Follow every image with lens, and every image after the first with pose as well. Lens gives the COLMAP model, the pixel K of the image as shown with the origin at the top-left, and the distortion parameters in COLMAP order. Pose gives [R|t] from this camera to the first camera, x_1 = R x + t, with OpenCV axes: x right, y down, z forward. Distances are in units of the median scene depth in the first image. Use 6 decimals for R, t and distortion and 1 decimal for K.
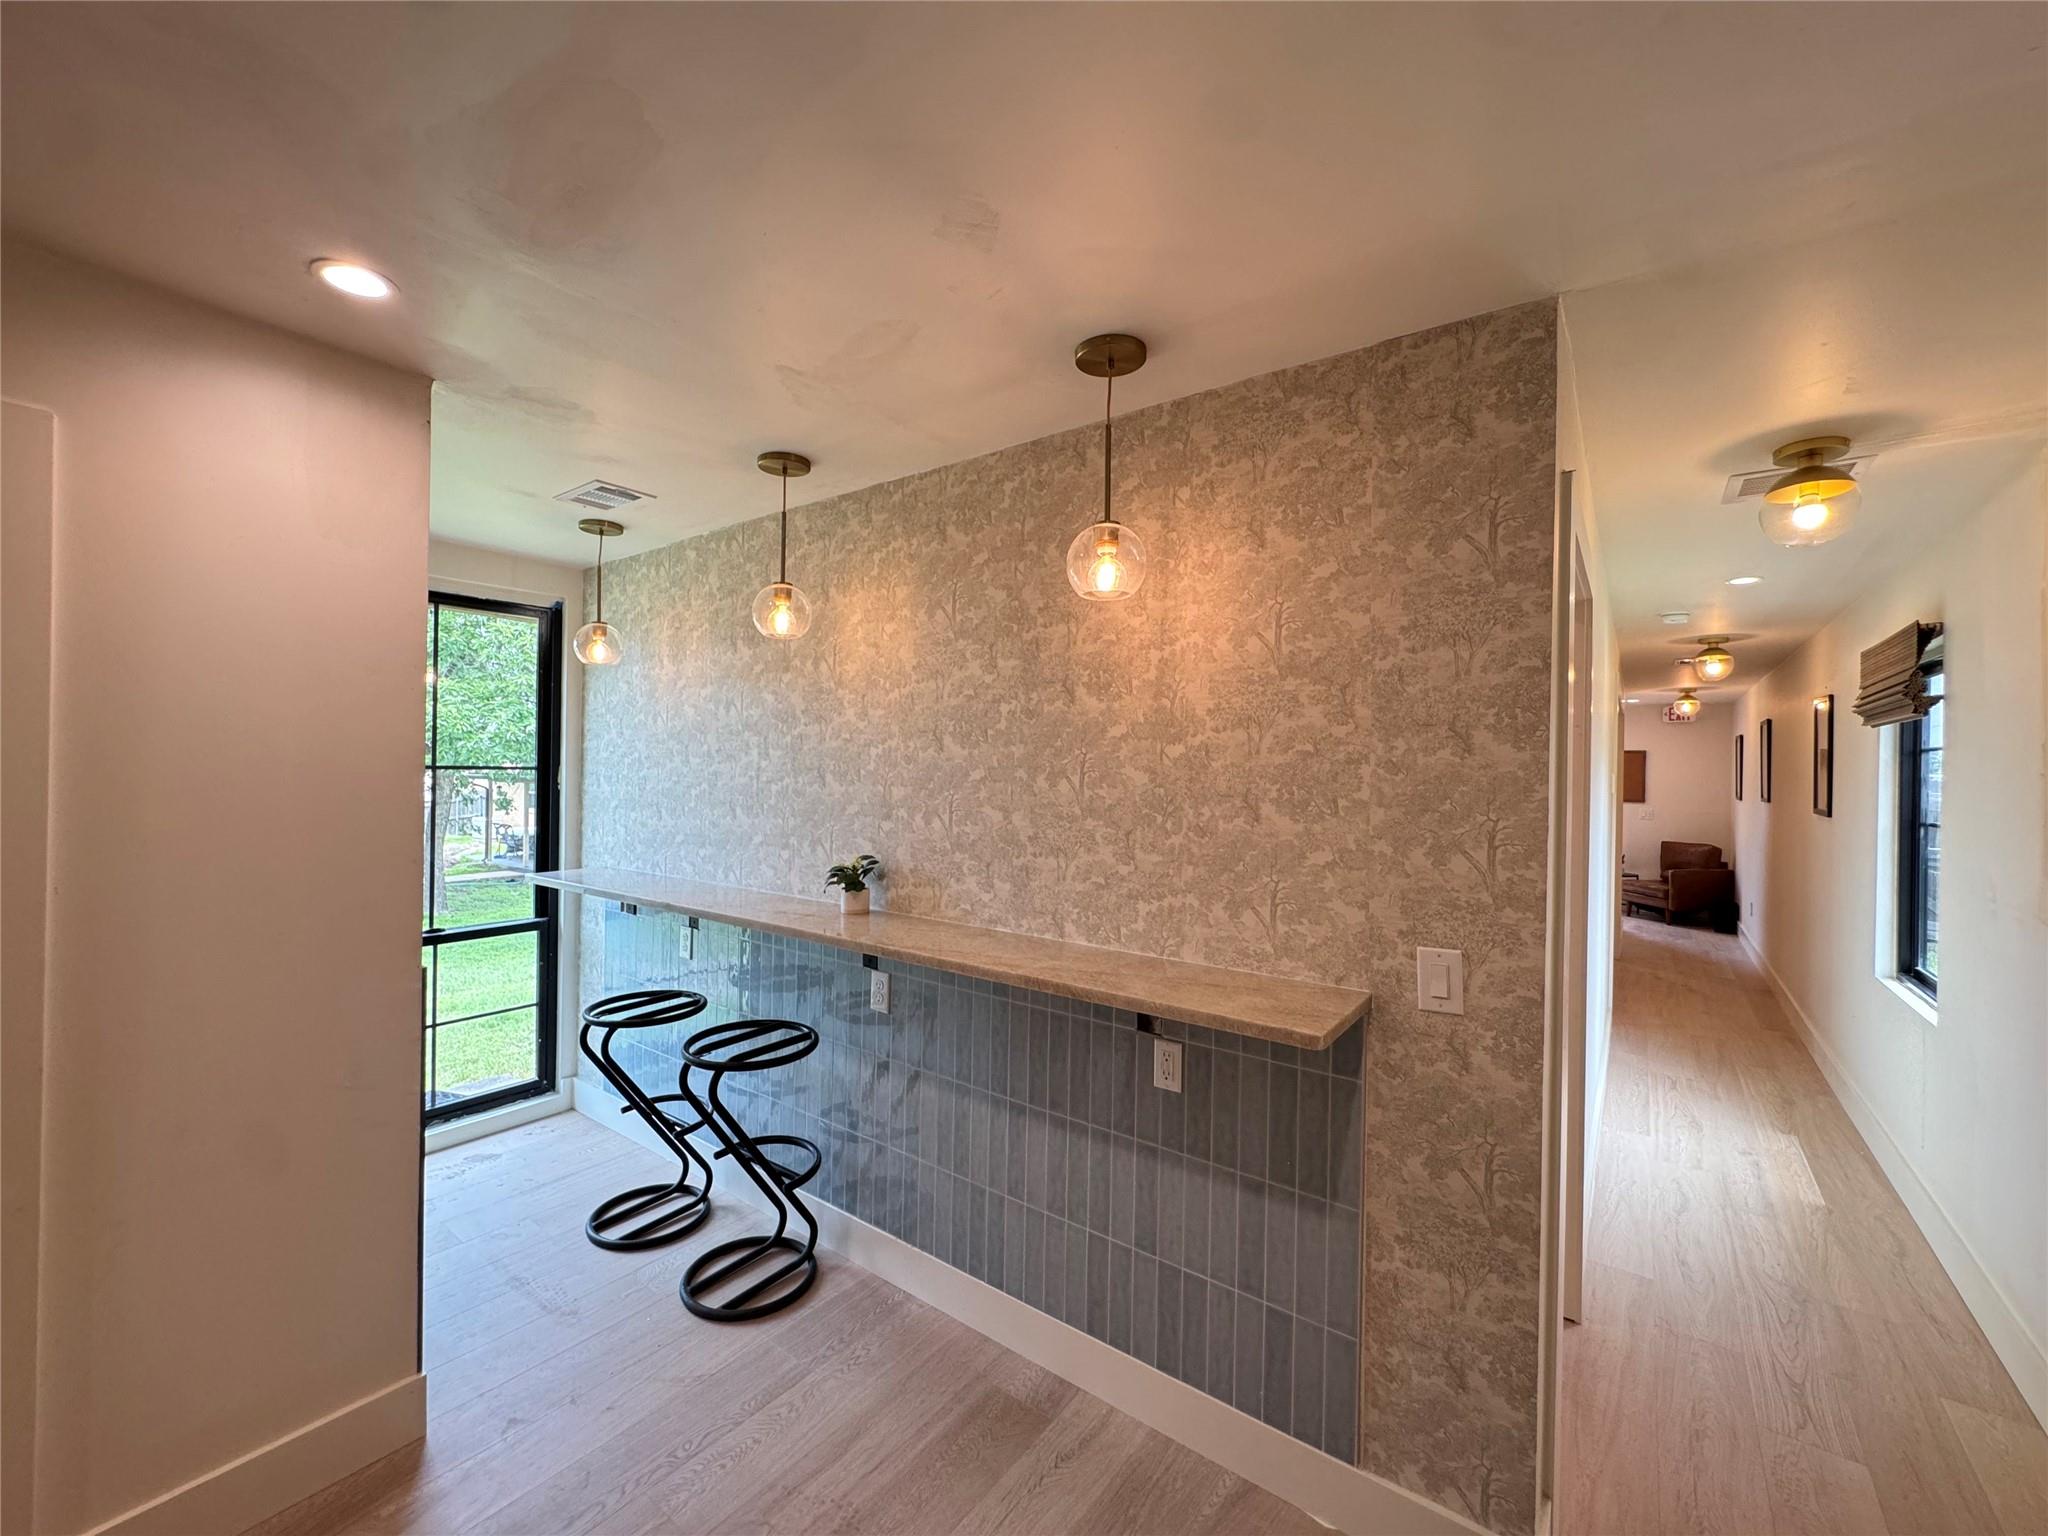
lens RADIAL K [[822.4, 0, 1022.4], [0, 822.4, 770.0], [0, 0, 1]] dist [-0.004888, 0.000884]
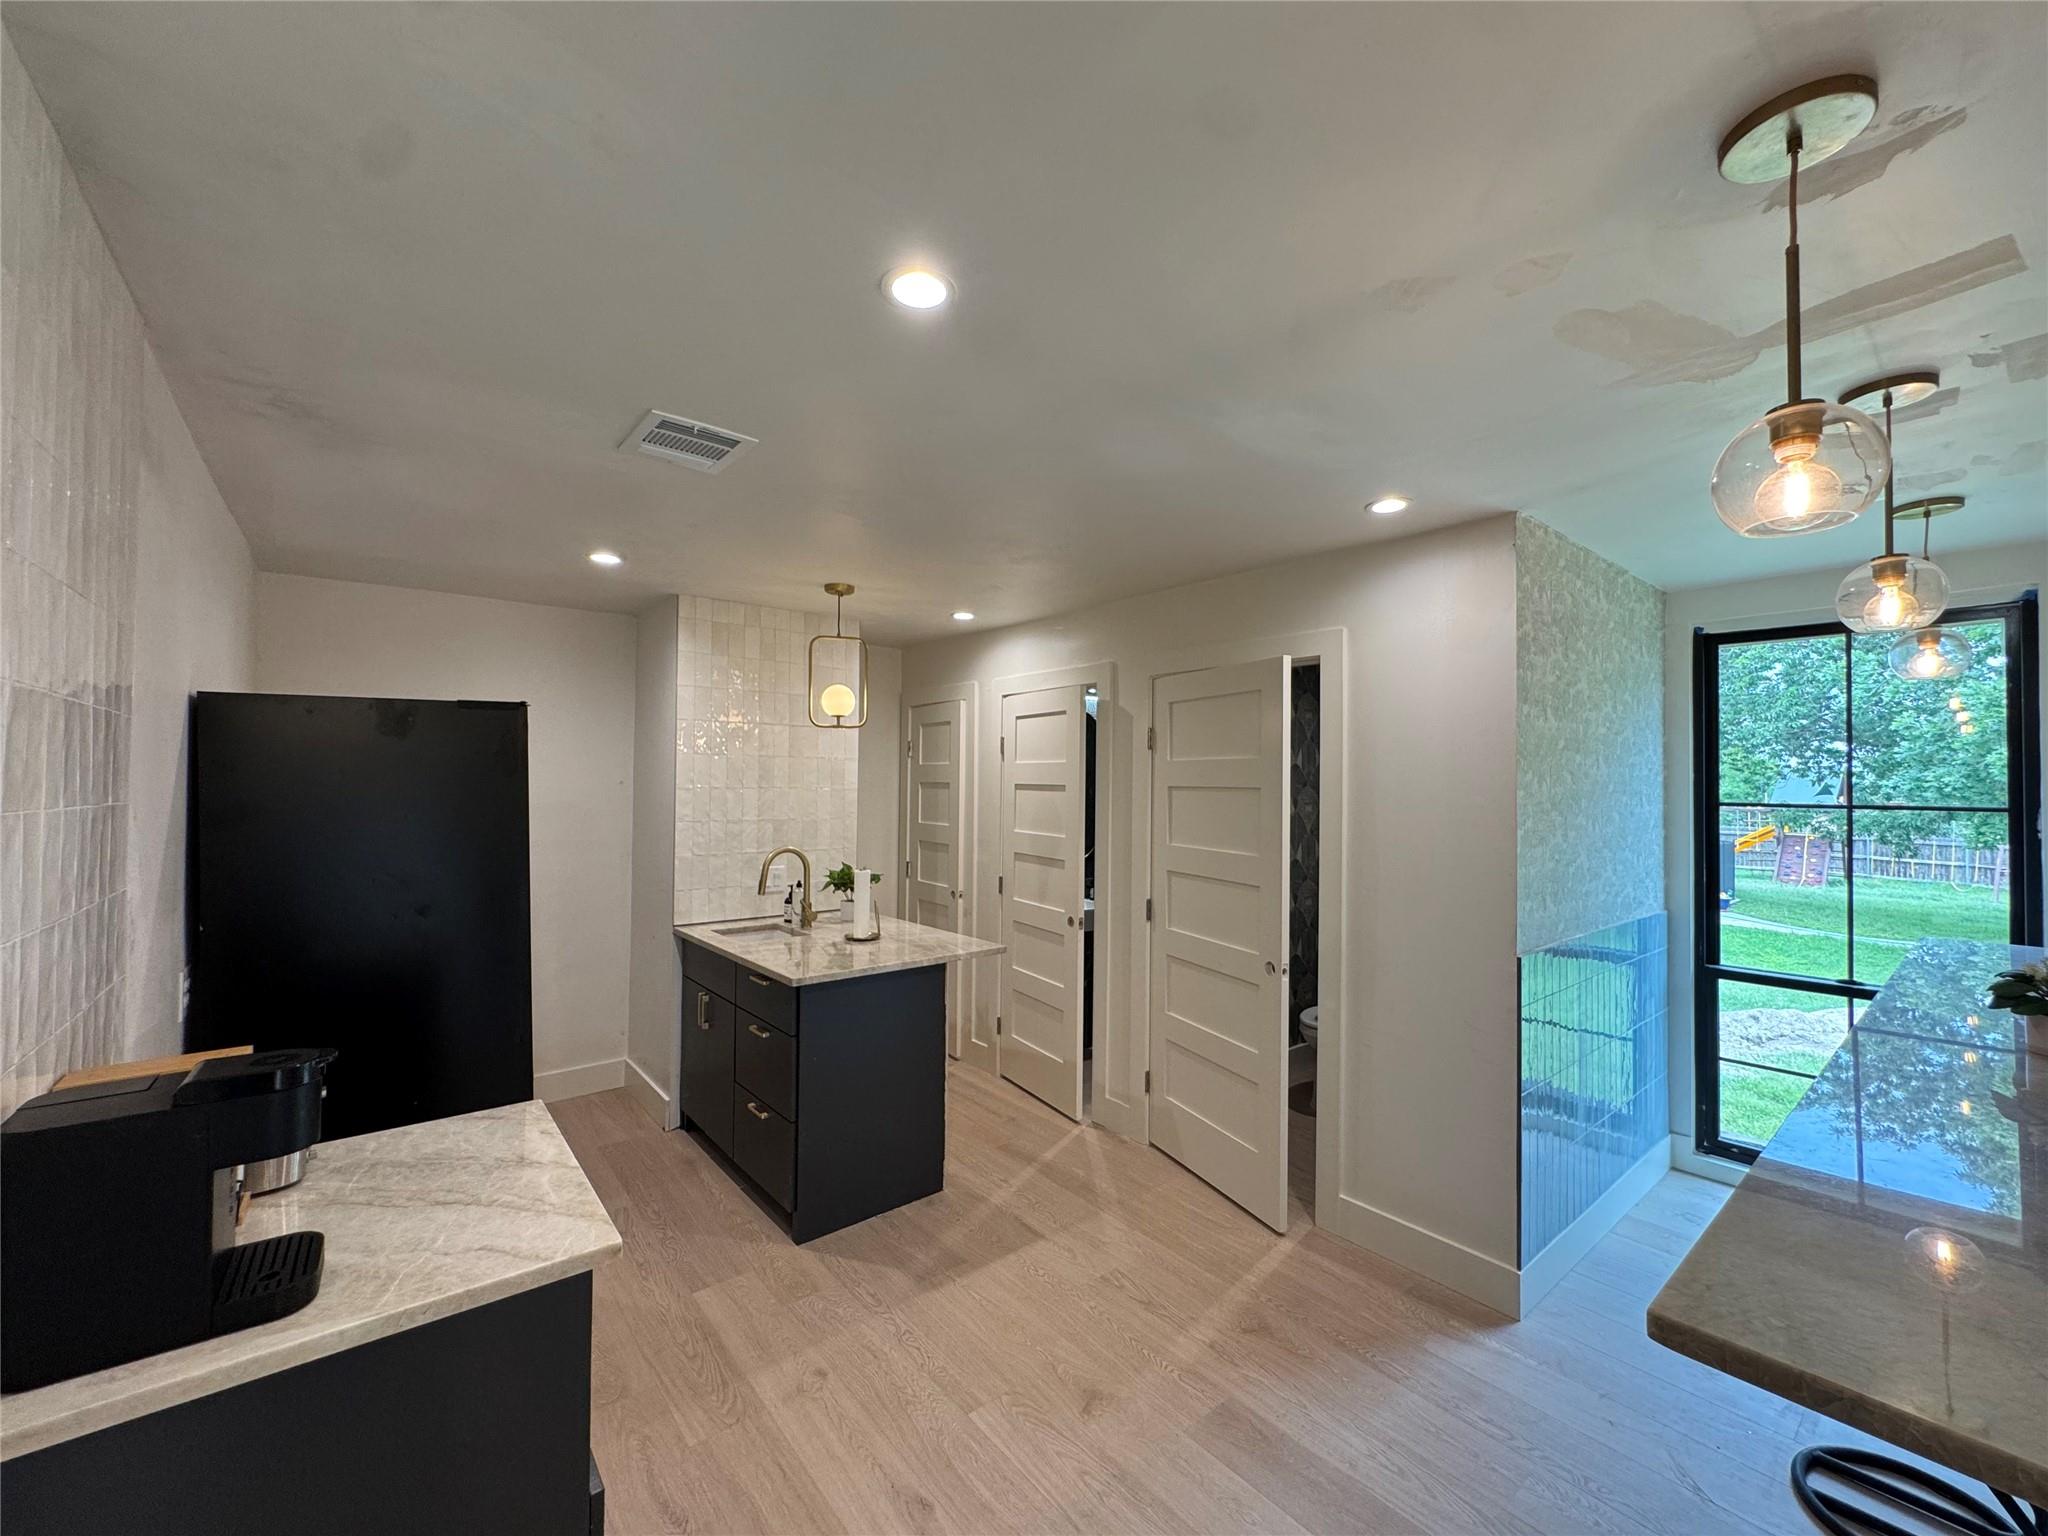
lens RADIAL K [[822.4, 0, 1022.4], [0, 822.4, 770.0], [0, 0, 1]] dist [-0.004888, 0.000884]
pose [[-0.238593, -0.032061, -0.970590, 0.646036], [-0.013490, 0.999468, -0.029698, -0.007696], [0.971026, 0.006008, -0.238899, 0.470703]]
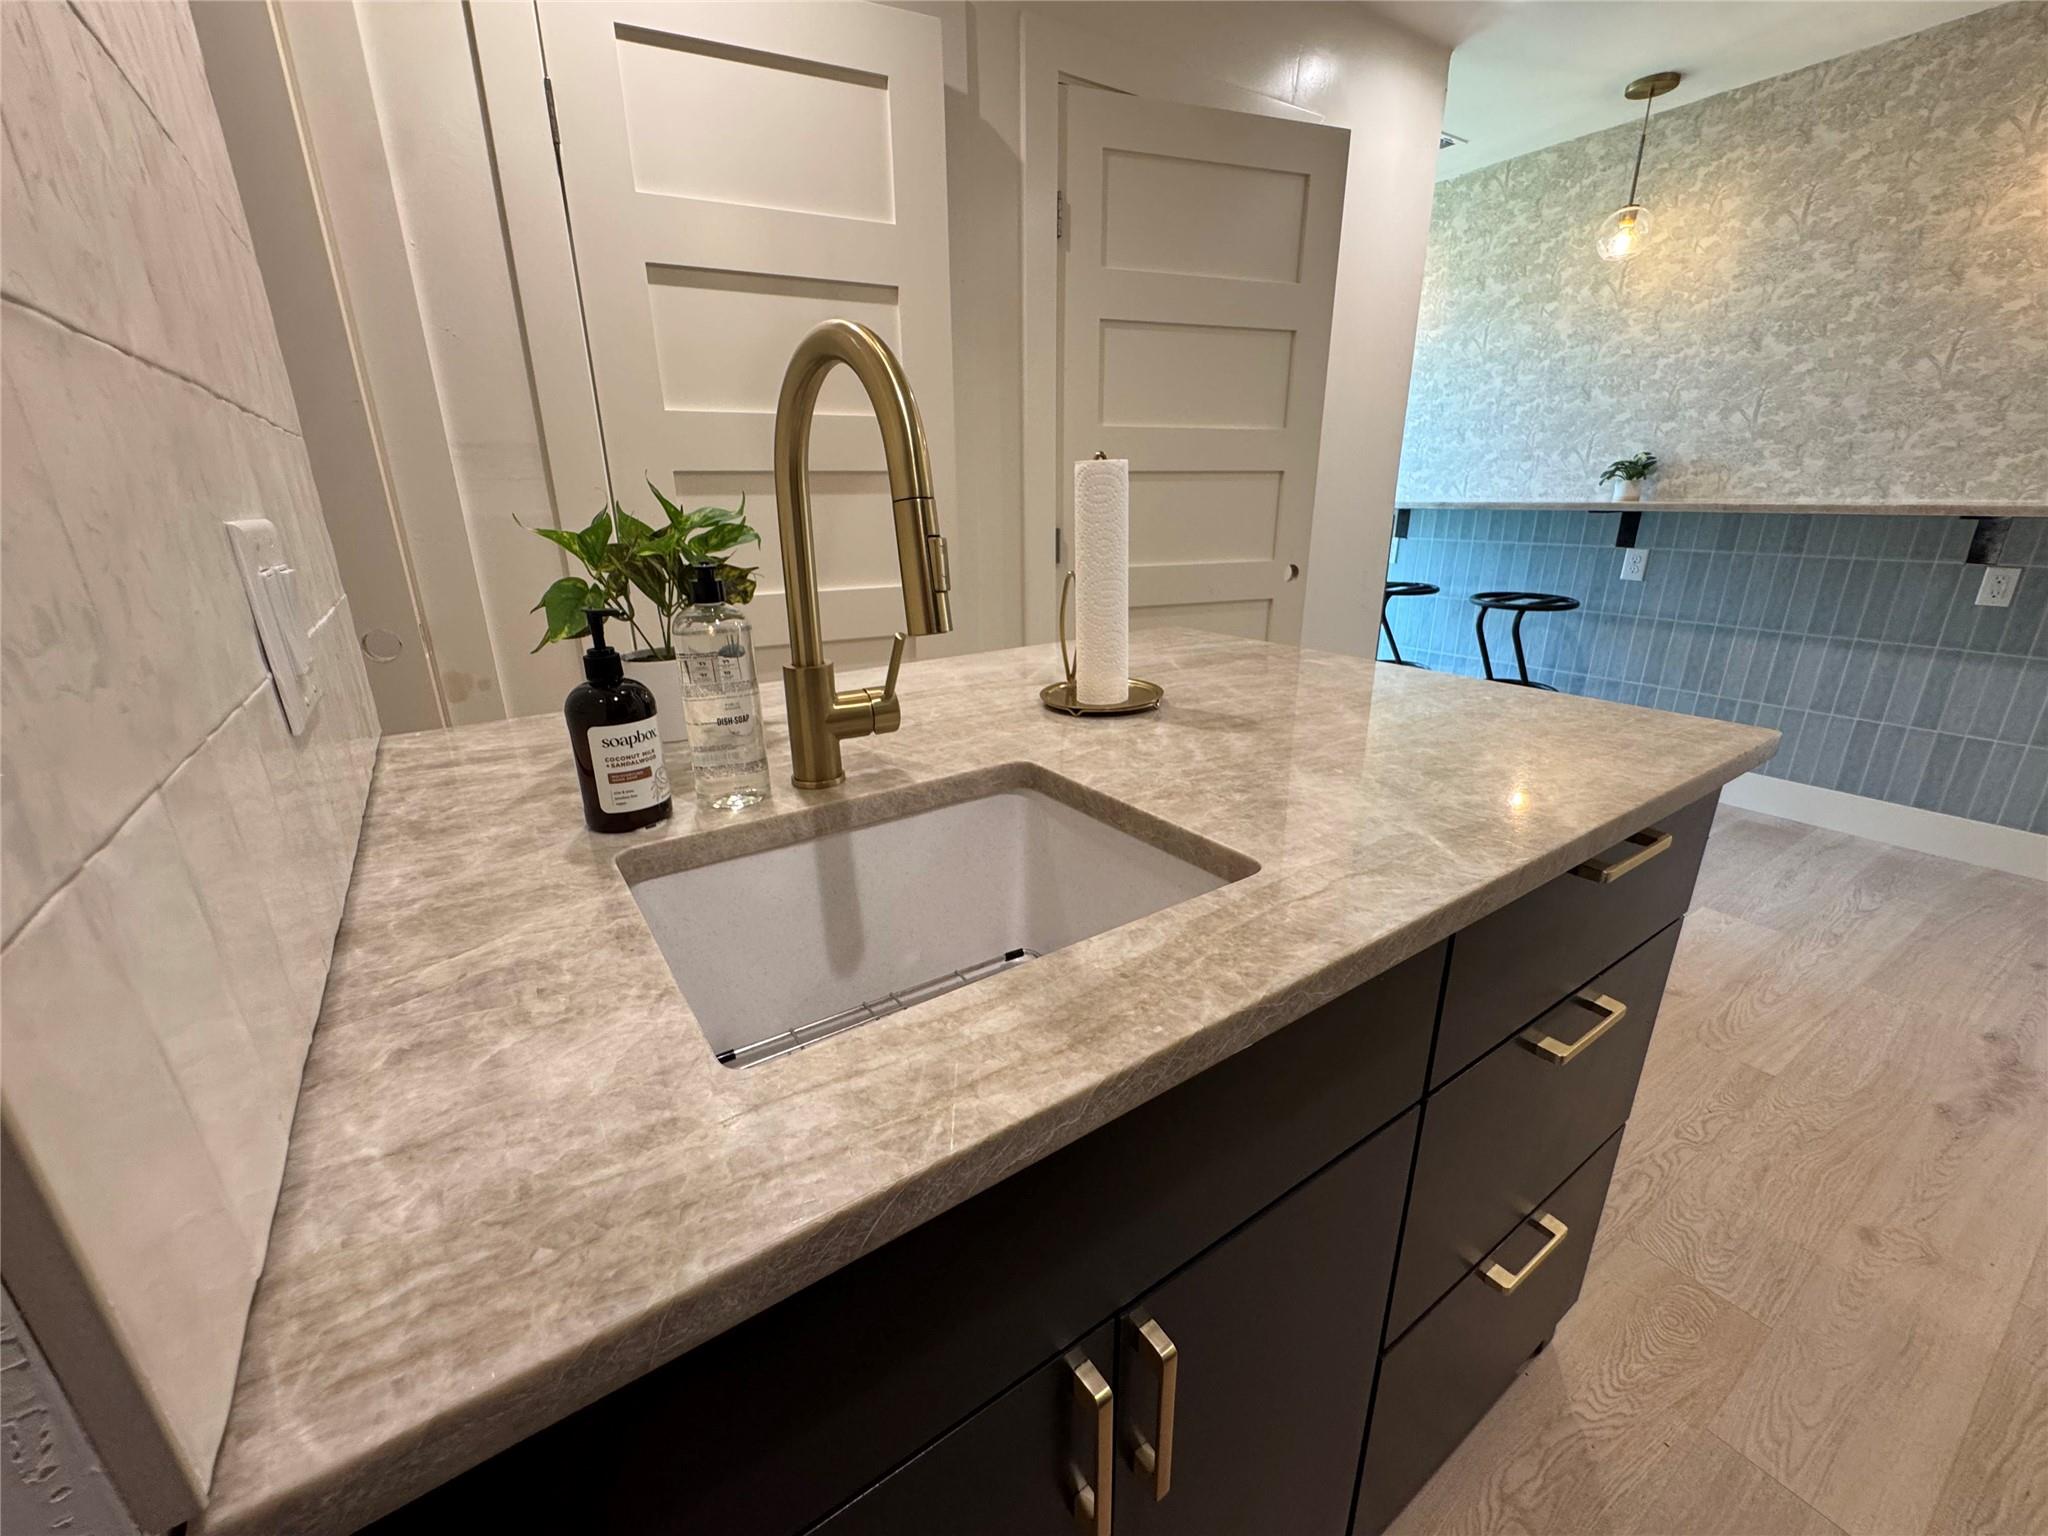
lens RADIAL K [[826.2, 0, 1024.0], [0, 826.2, 768.0], [0, 0, 1]] dist [-0.004965, 0.000537]
pose [[0.942053, 0.081652, -0.325374, -0.732190], [0.026787, 0.948519, 0.315586, 0.160647], [0.334392, -0.306014, 0.891368, -0.669344]]
